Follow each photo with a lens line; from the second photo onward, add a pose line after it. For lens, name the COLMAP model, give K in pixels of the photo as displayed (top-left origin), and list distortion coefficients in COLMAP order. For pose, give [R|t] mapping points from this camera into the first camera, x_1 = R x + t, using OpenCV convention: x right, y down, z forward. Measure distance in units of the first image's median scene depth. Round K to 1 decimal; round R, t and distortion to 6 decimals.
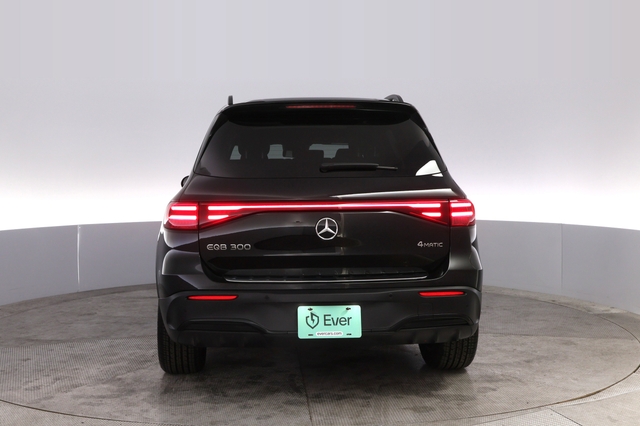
lens RADIAL K [[557.9, 0, 320.0], [0, 557.9, 213.0], [0, 0, 1]] dist [-0.053106, 0.001894]
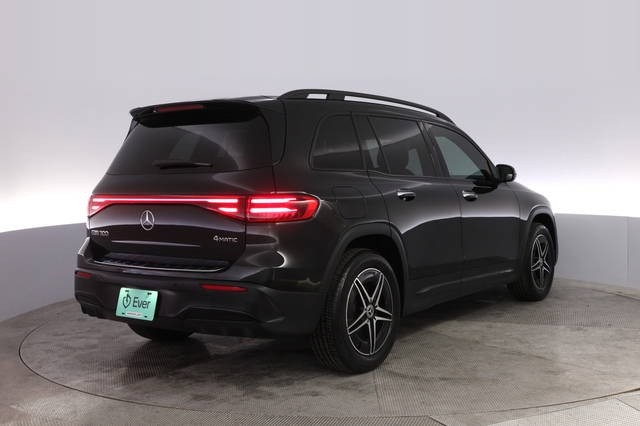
lens RADIAL K [[549.2, 0, 320.0], [0, 549.2, 213.0], [0, 0, 1]] dist [-0.078306, 0.000578]
pose [[0.901001, 0.025603, -0.433062, 0.775341], [-0.020895, 0.999660, 0.015627, -0.010250], [0.433314, -0.005031, 0.901229, 0.171242]]
